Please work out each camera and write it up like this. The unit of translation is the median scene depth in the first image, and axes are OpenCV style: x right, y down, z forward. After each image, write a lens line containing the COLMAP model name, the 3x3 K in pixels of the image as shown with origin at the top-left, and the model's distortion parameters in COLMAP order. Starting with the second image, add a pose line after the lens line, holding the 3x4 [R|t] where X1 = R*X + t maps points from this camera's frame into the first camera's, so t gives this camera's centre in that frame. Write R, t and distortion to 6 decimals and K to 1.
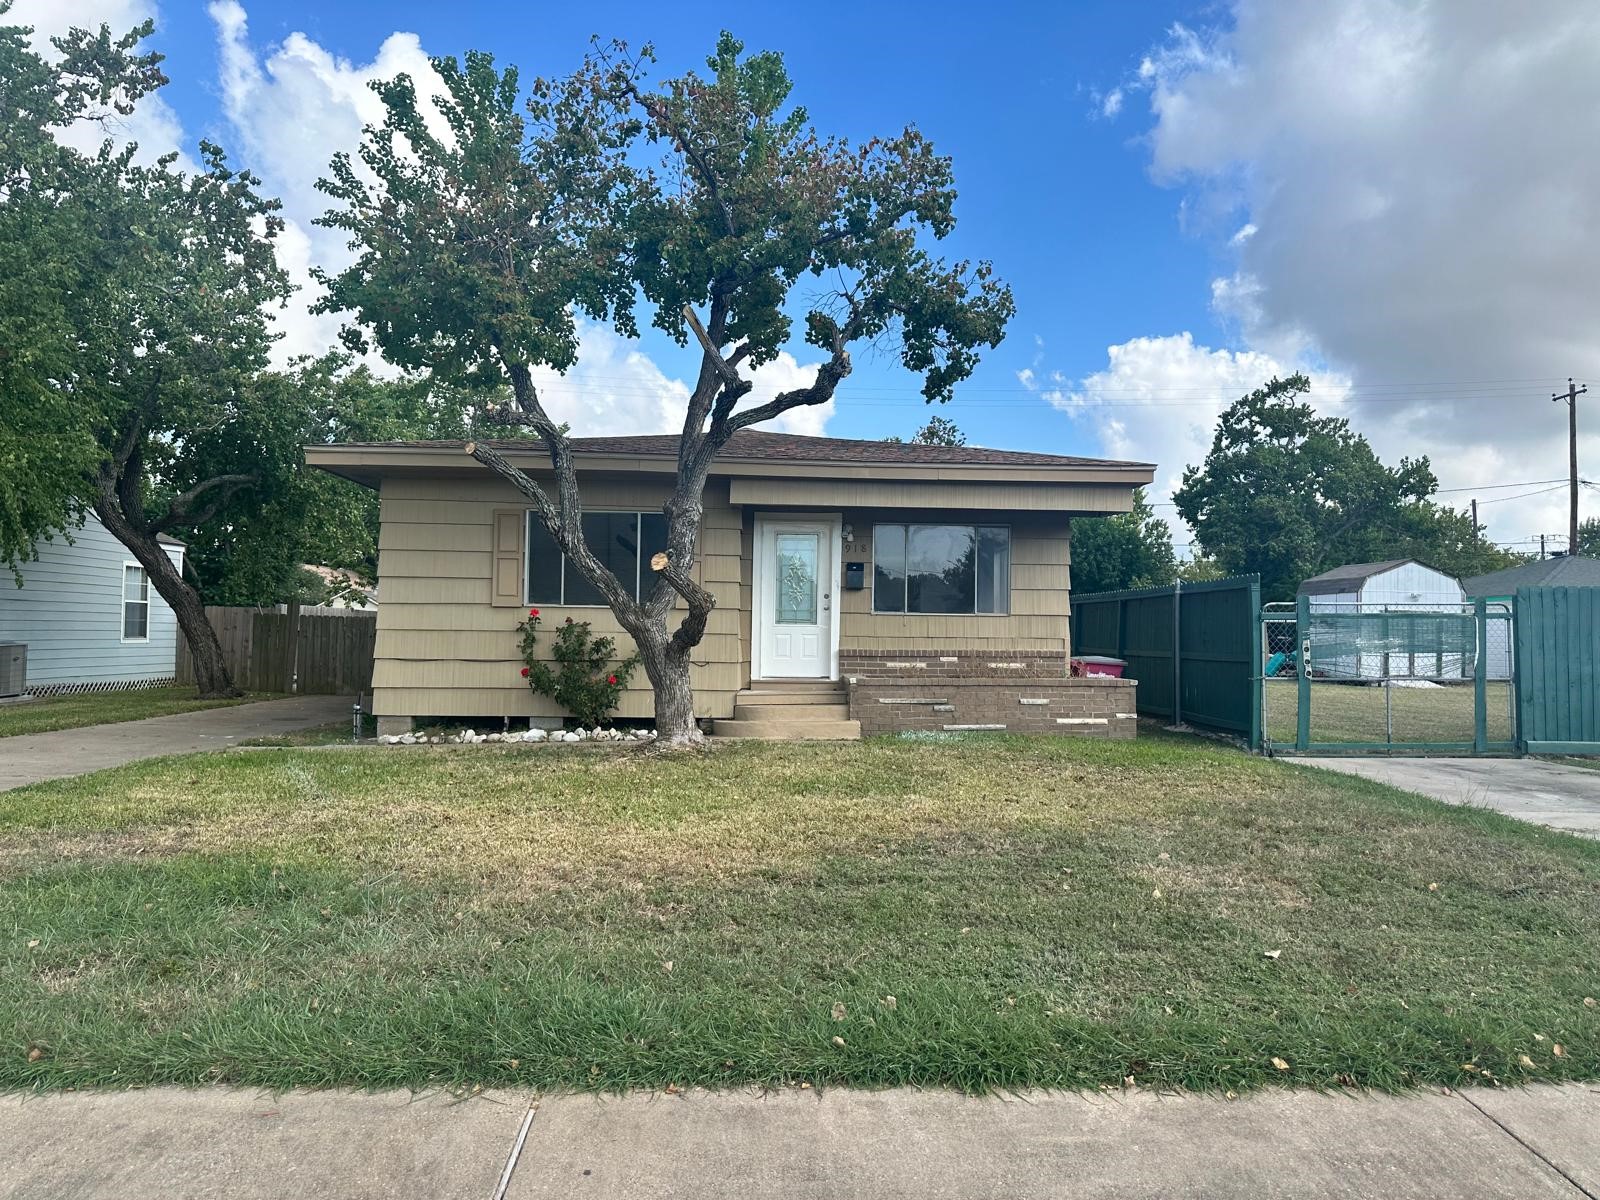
lens RADIAL K [[1147.9, 0, 801.6], [0, 1147.9, 600.5], [0, 0, 1]] dist [0.113483, 0.000788]
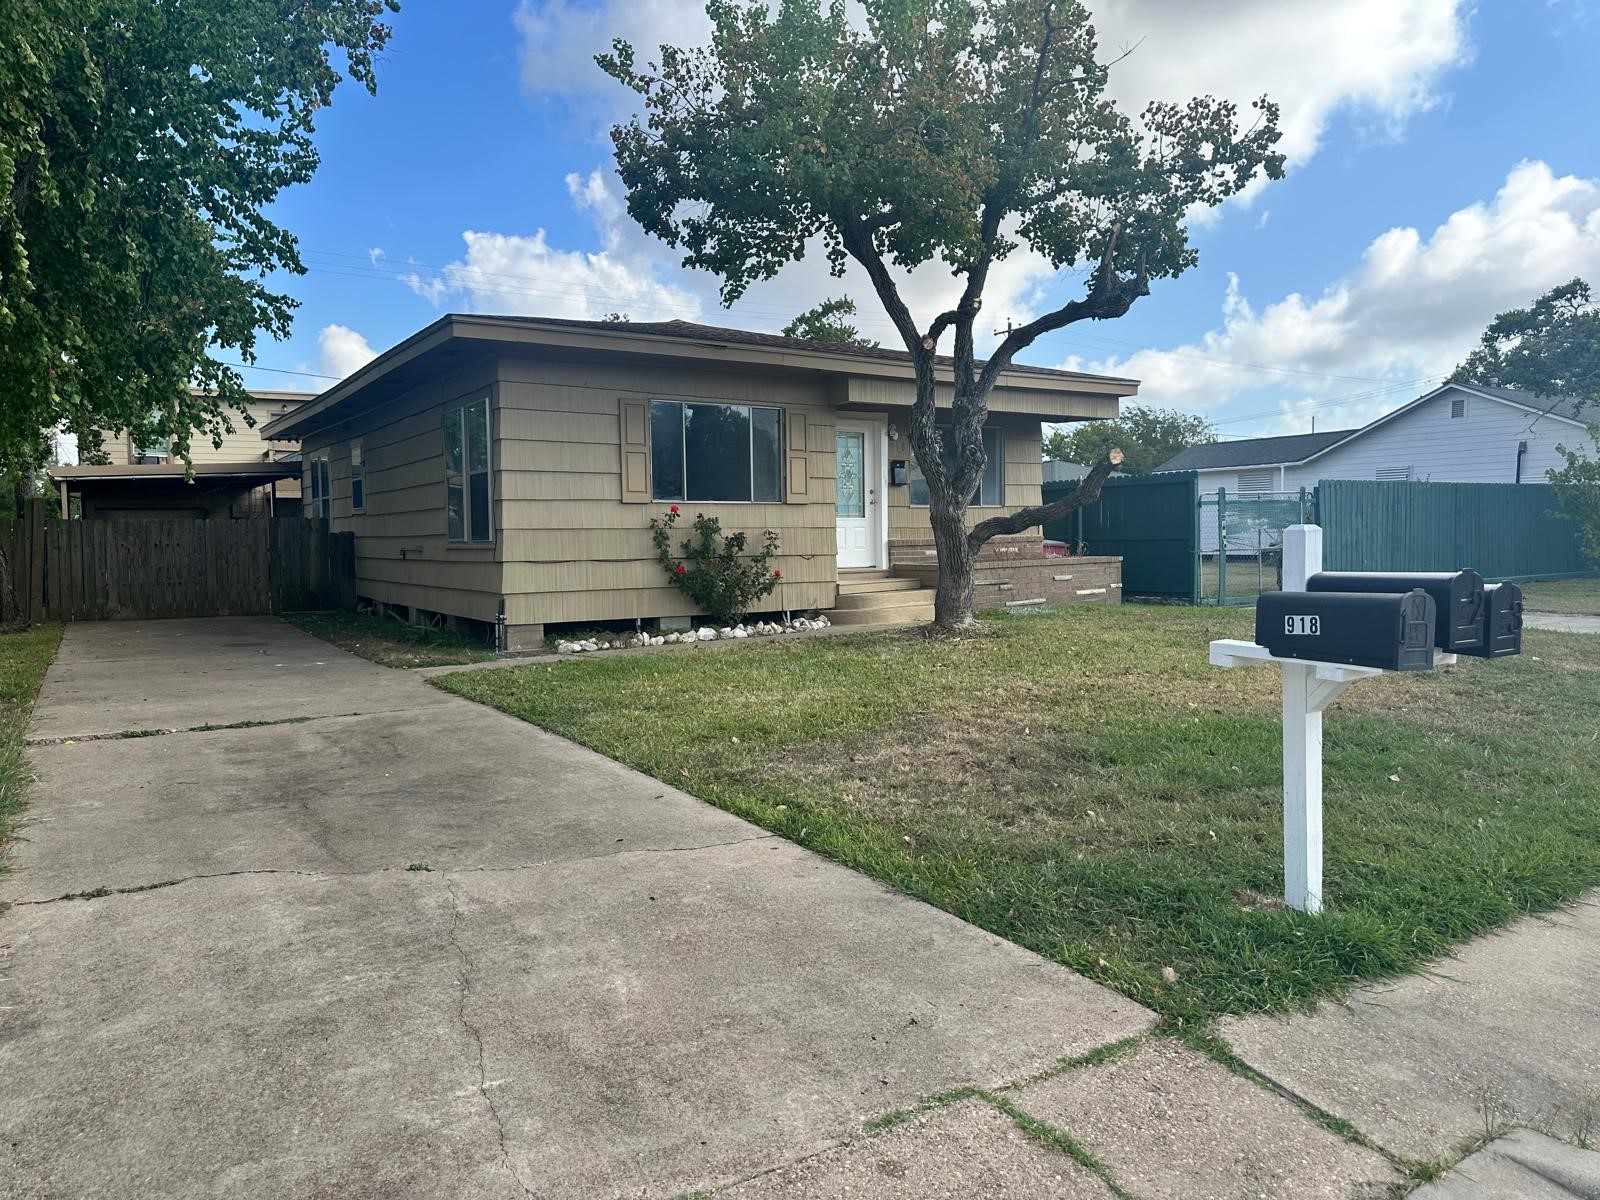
lens RADIAL K [[1147.9, 0, 850.1], [0, 1147.9, 593.0], [0, 0, 1]] dist [0.113483, 0.000788]
pose [[0.843570, -0.051726, 0.534522, -0.615970], [0.009049, 0.996578, 0.082159, 0.002777], [-0.536943, -0.064470, 0.841152, 0.107083]]
